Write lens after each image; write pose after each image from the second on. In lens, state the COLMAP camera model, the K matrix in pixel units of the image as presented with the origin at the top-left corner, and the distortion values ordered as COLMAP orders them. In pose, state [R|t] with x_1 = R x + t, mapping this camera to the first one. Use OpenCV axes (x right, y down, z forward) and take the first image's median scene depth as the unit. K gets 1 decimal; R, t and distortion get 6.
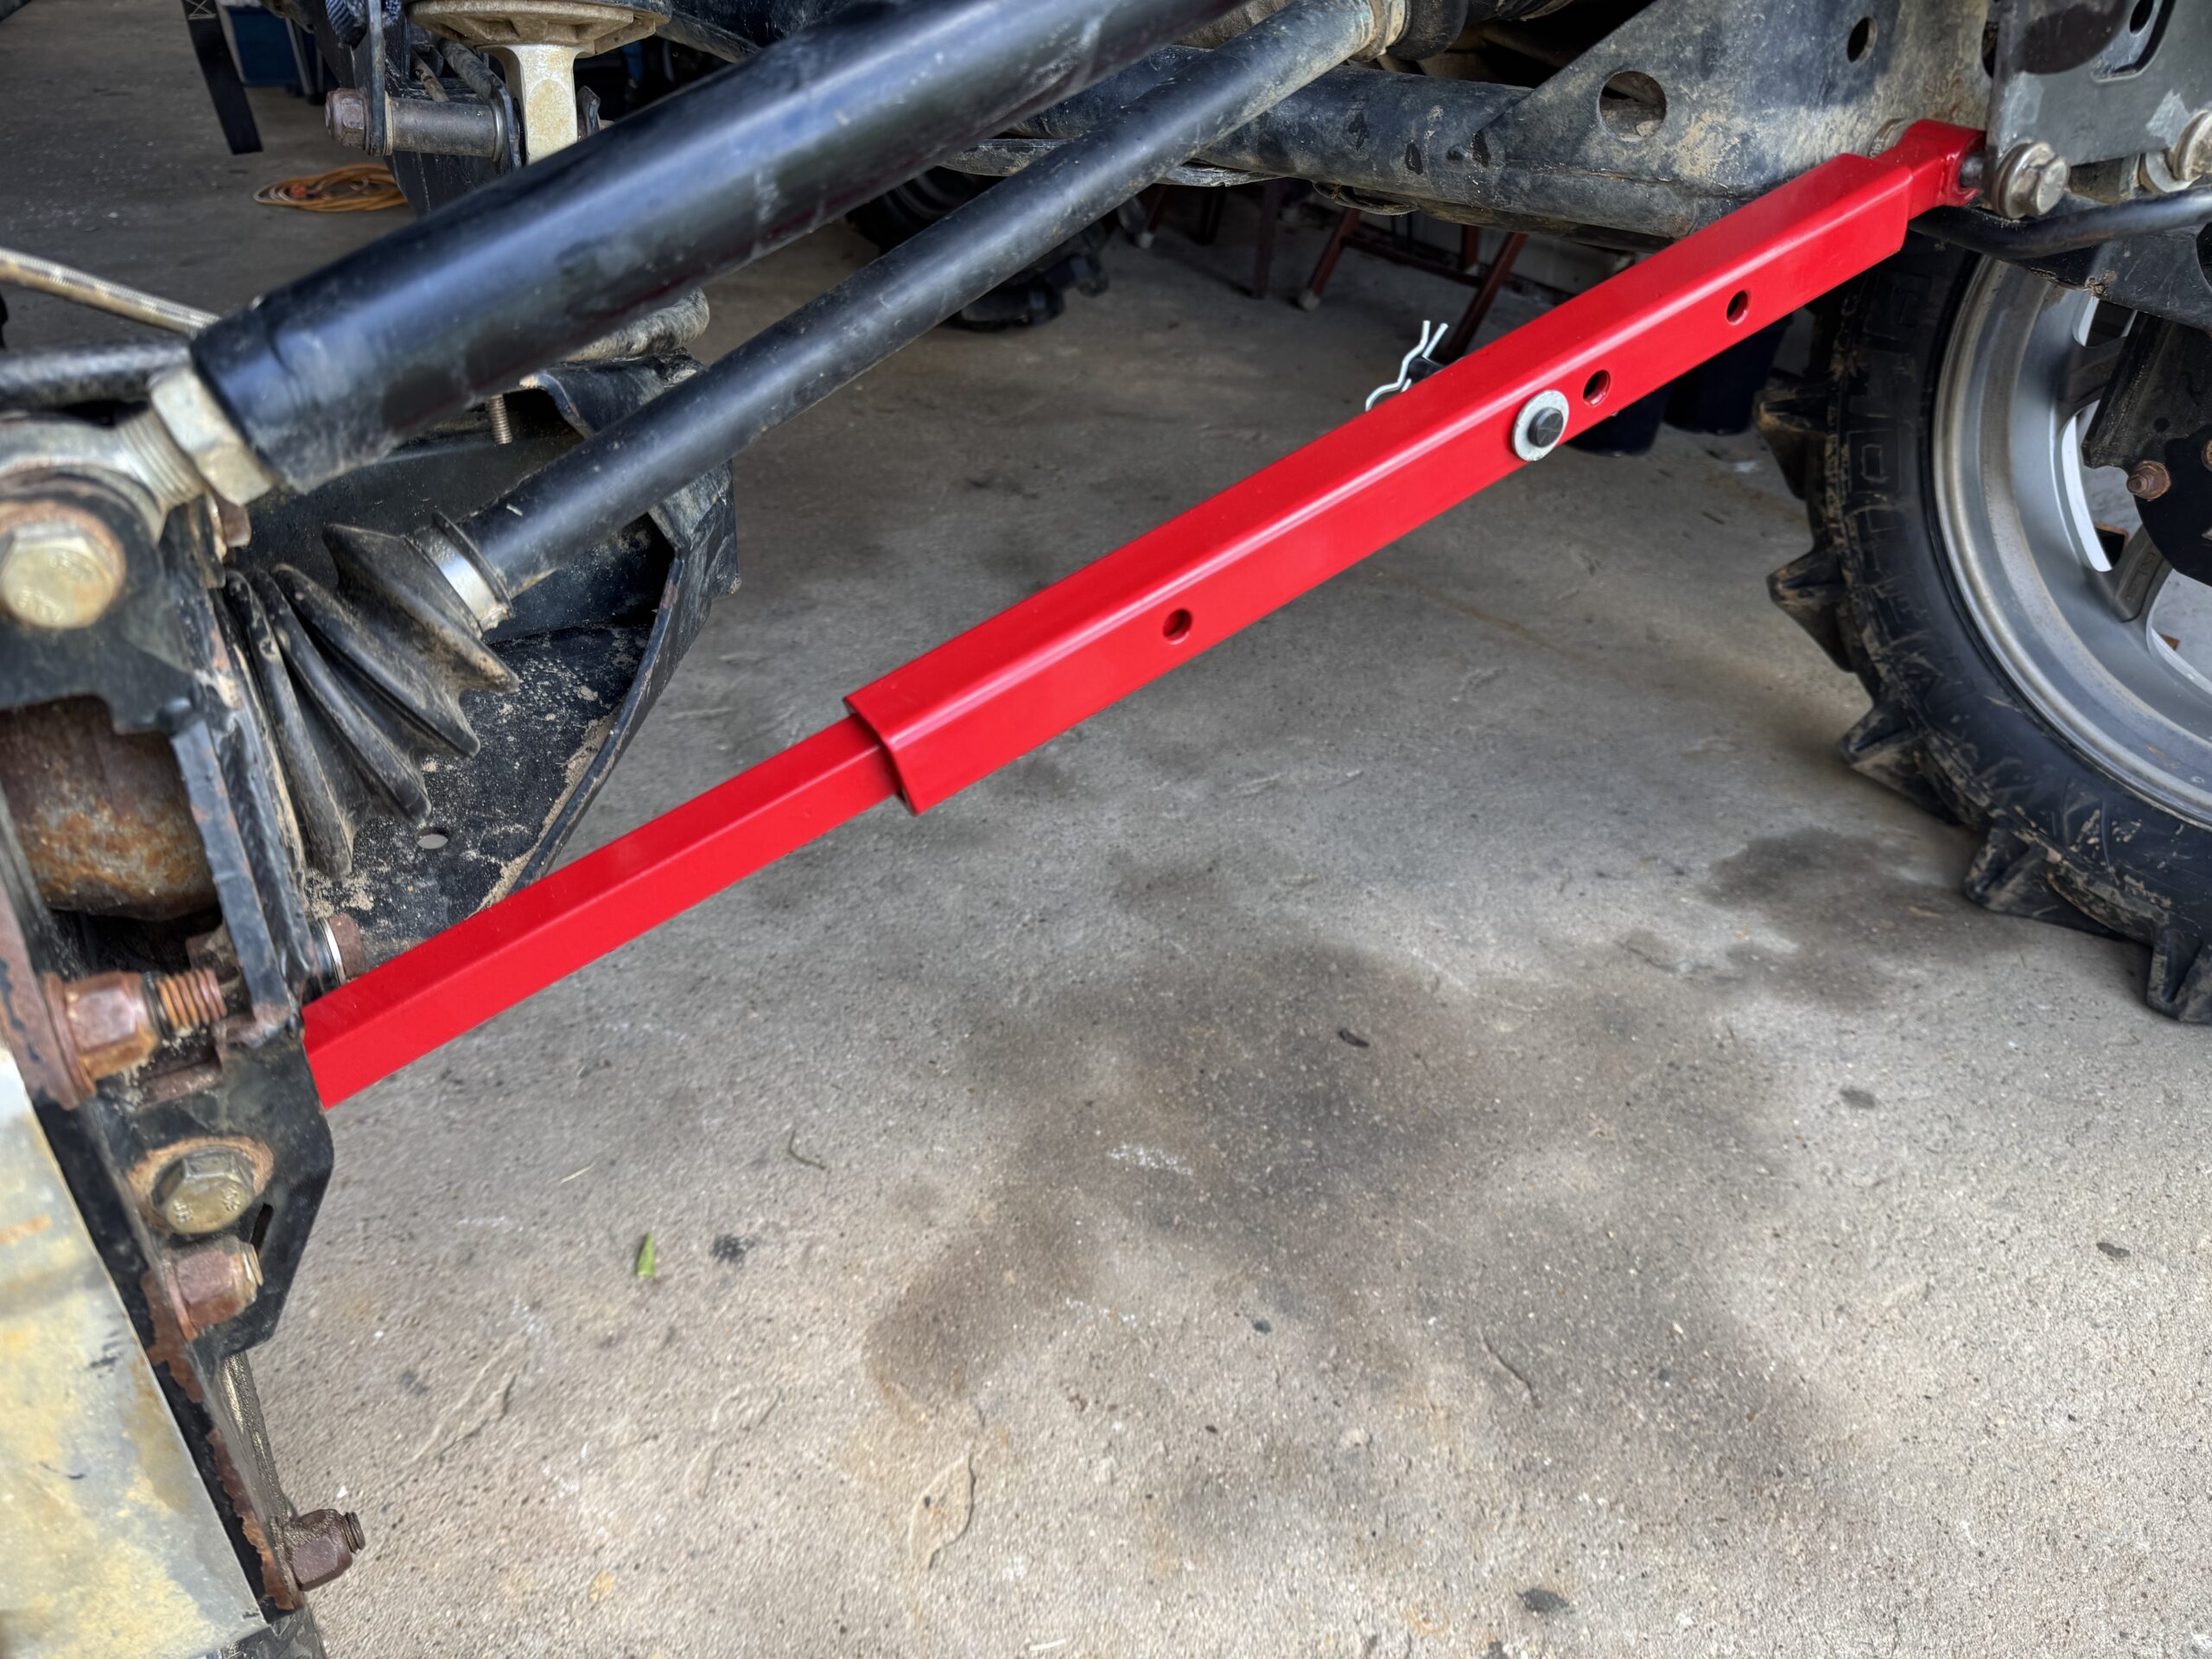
lens RADIAL K [[1541.0, 0, 1110.0], [0, 1541.0, 810.0], [0, 0, 1]] dist [-0.005061, -0.008147]
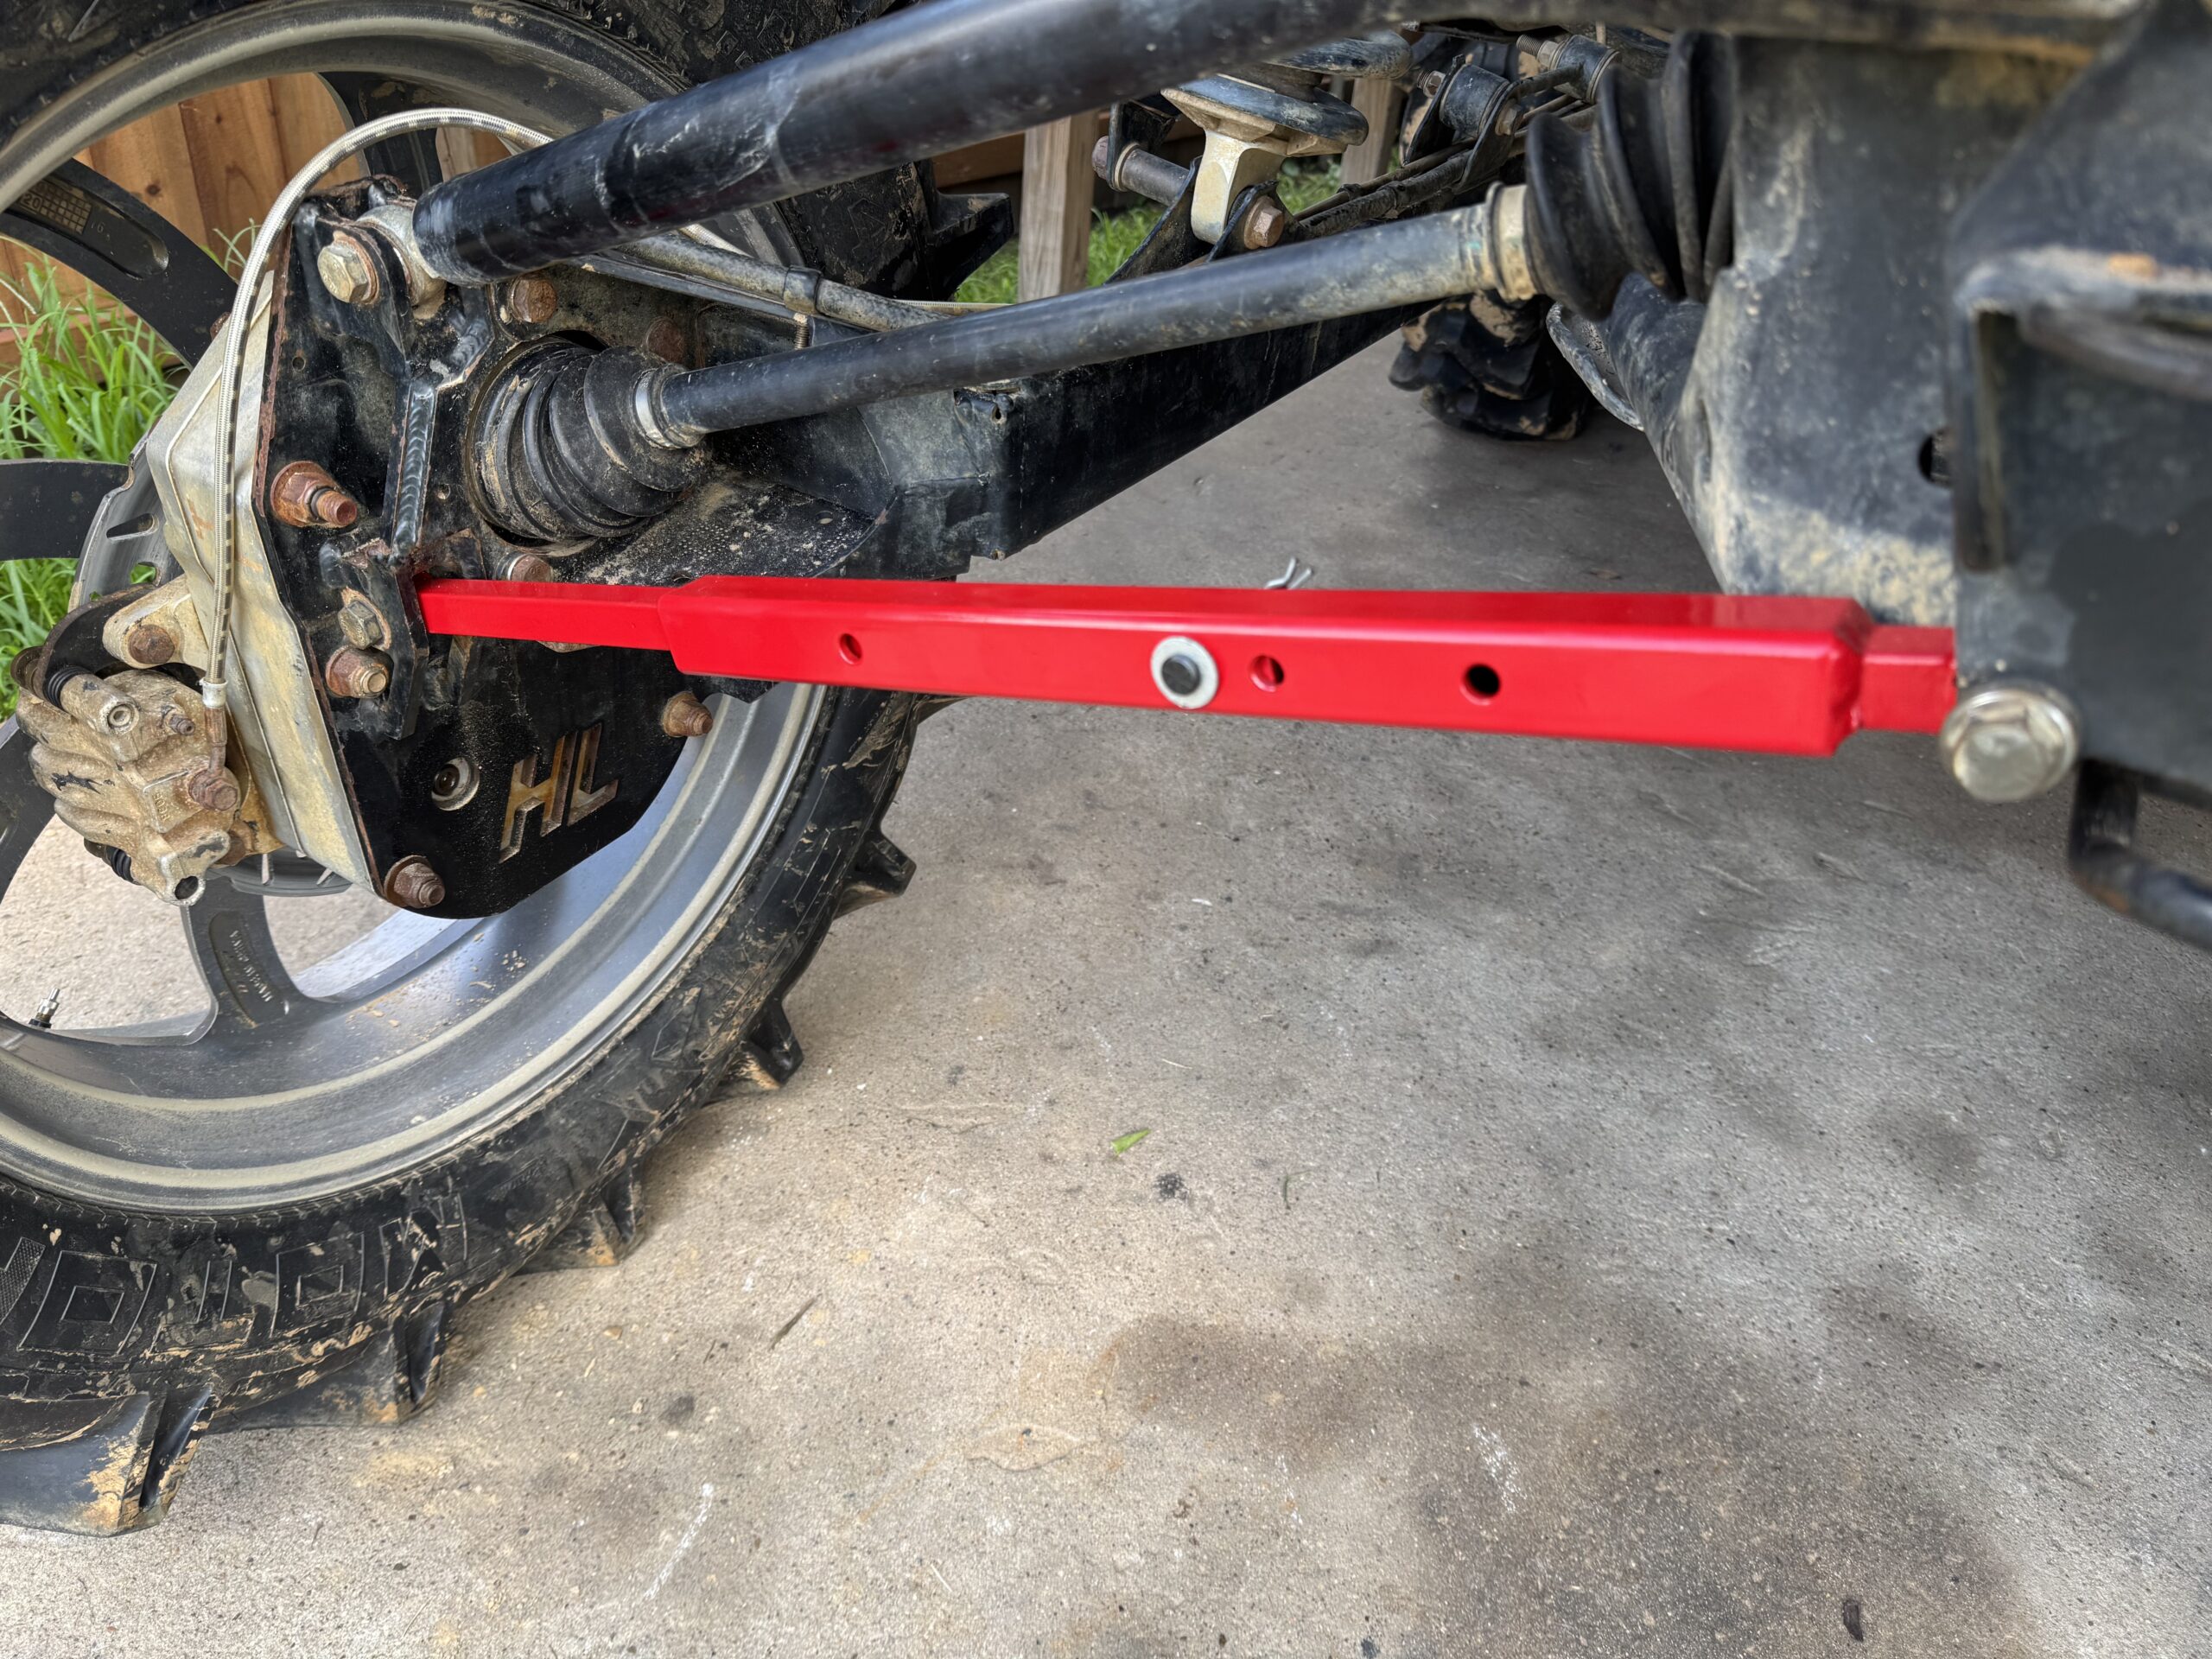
lens RADIAL K [[1541.0, 0, 1091.2], [0, 1541.0, 824.6], [0, 0, 1]] dist [-0.005061, -0.008147]
pose [[0.420006, 0.511308, -0.749773, 0.460222], [-0.551383, 0.799977, 0.236672, -0.168505], [0.720813, 0.314008, 0.617922, 0.196677]]
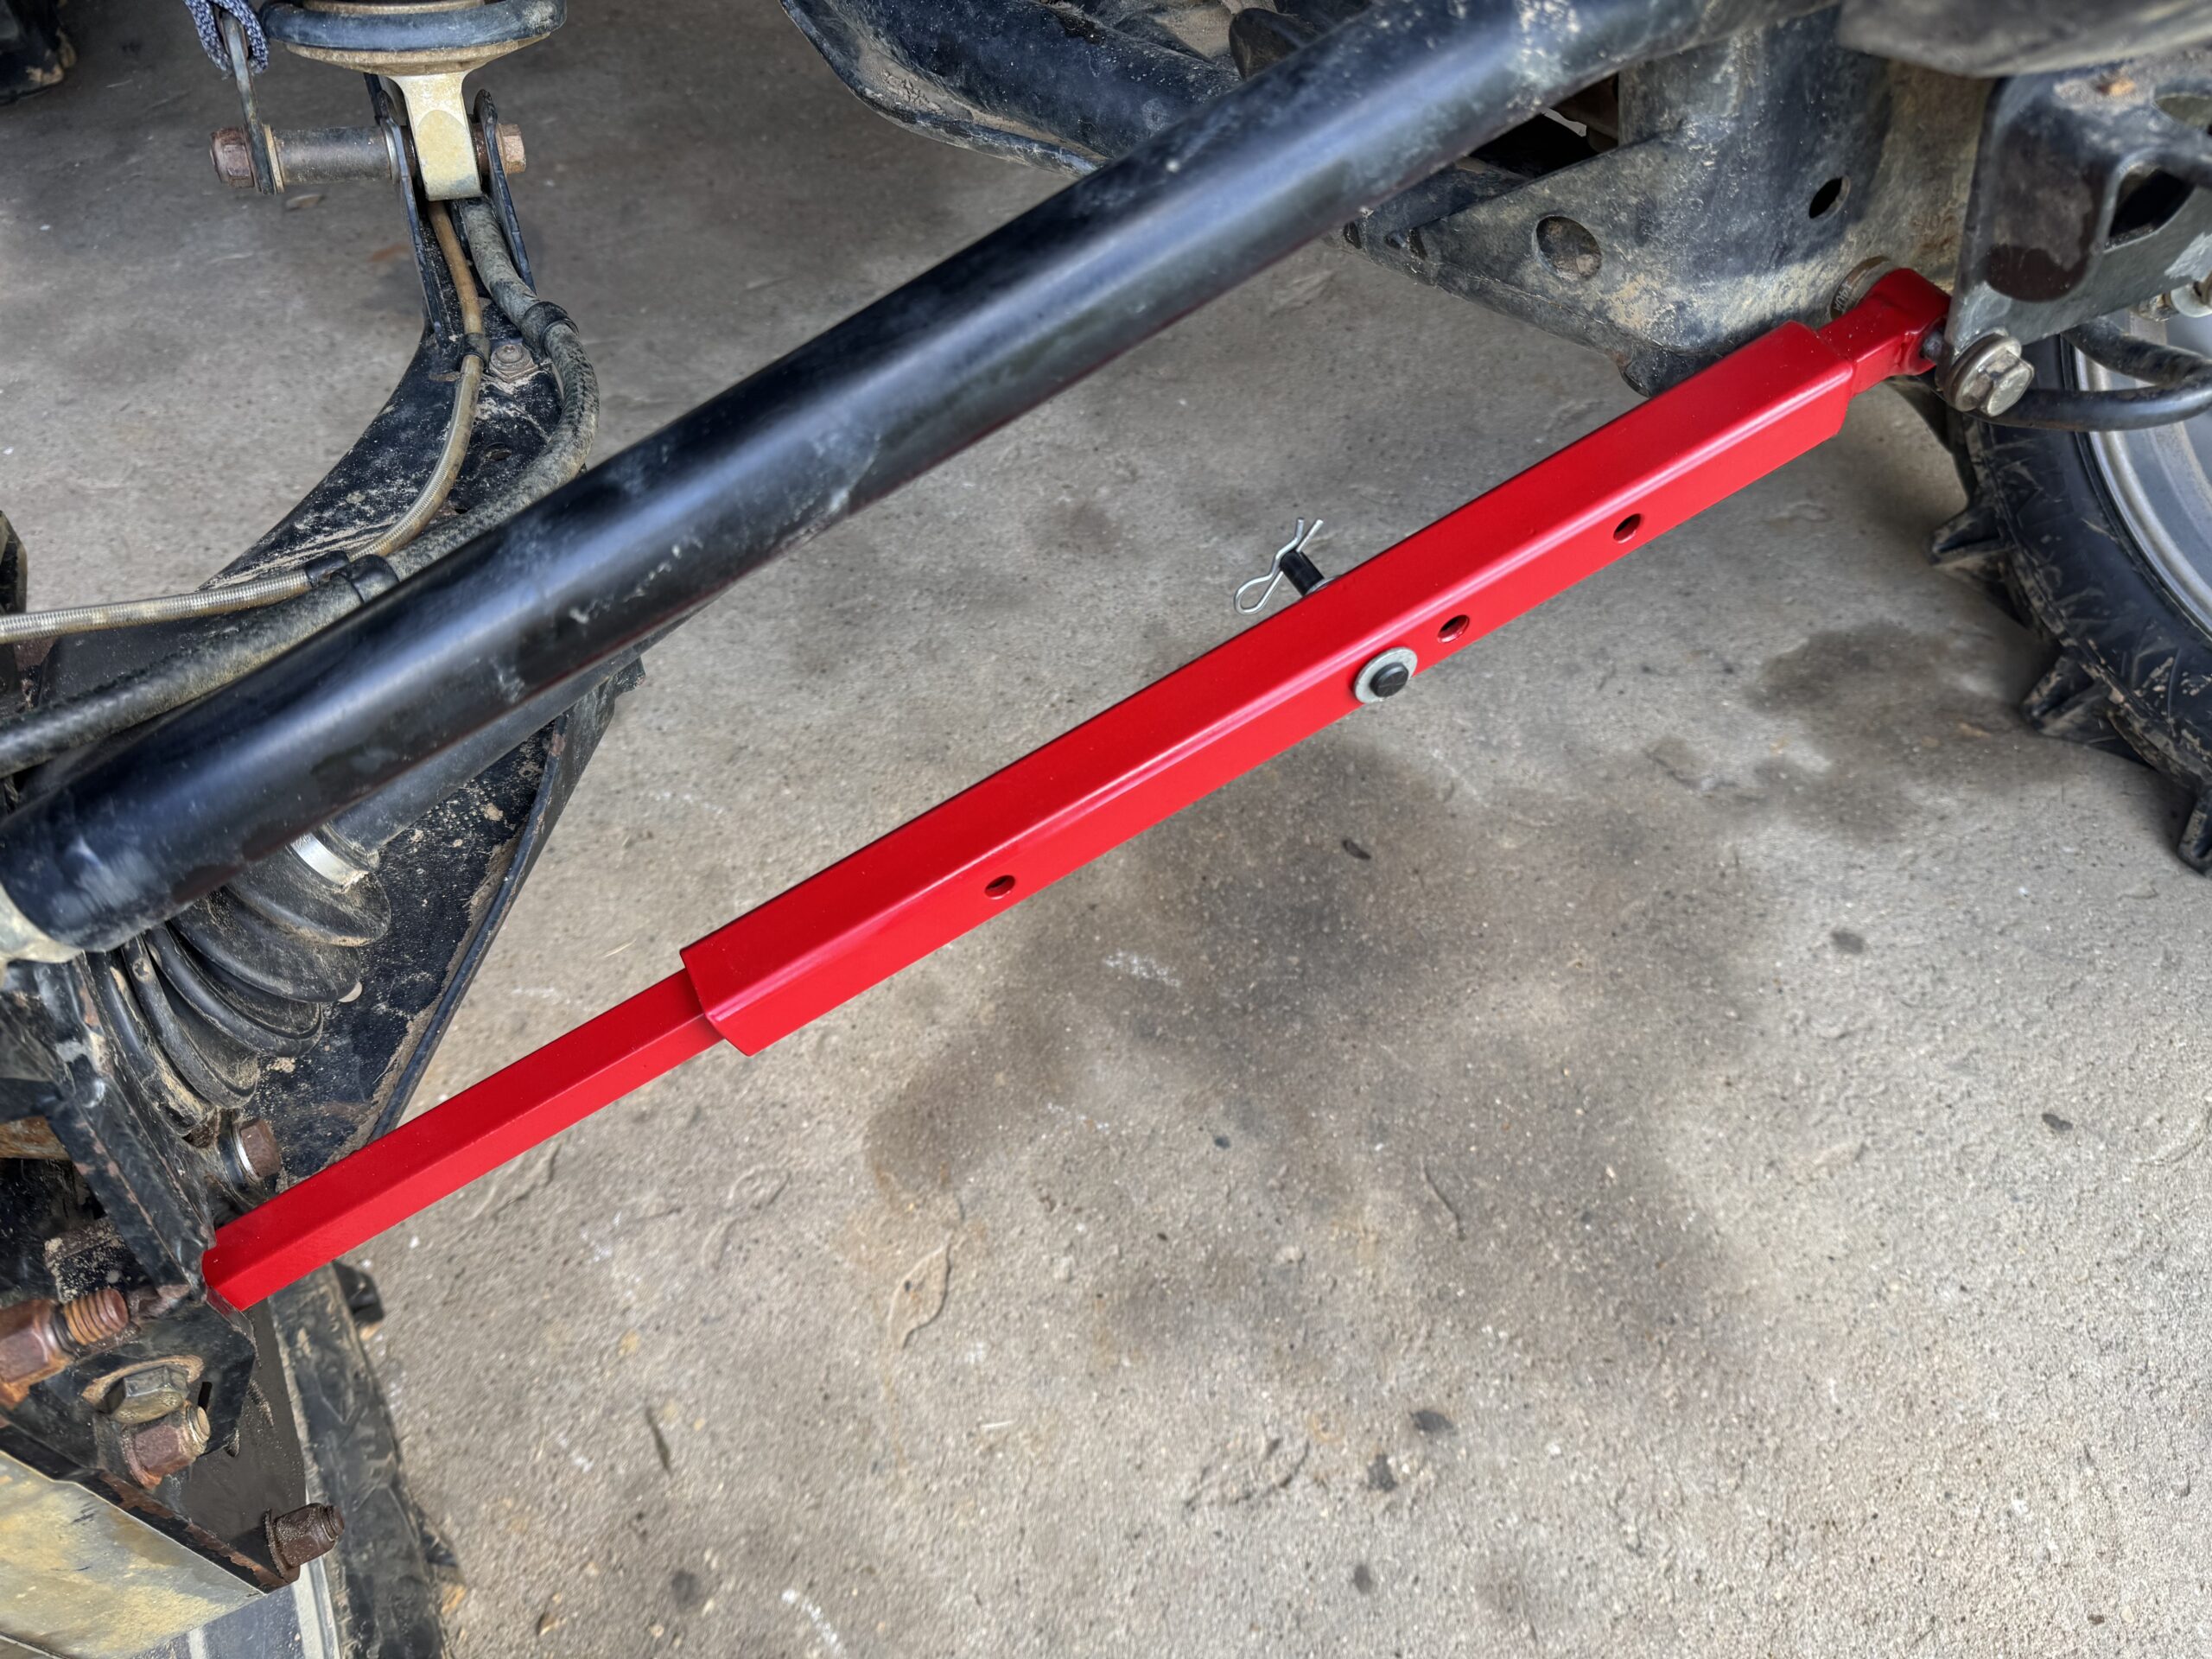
lens RADIAL K [[1541.0, 0, 1111.5], [0, 1541.0, 820.0], [0, 0, 1]] dist [-0.005061, -0.008147]
pose [[0.995497, 0.065259, -0.068752, 0.081903], [-0.043176, 0.957848, 0.284013, -0.199809], [0.084388, -0.279766, 0.956352, 0.006229]]
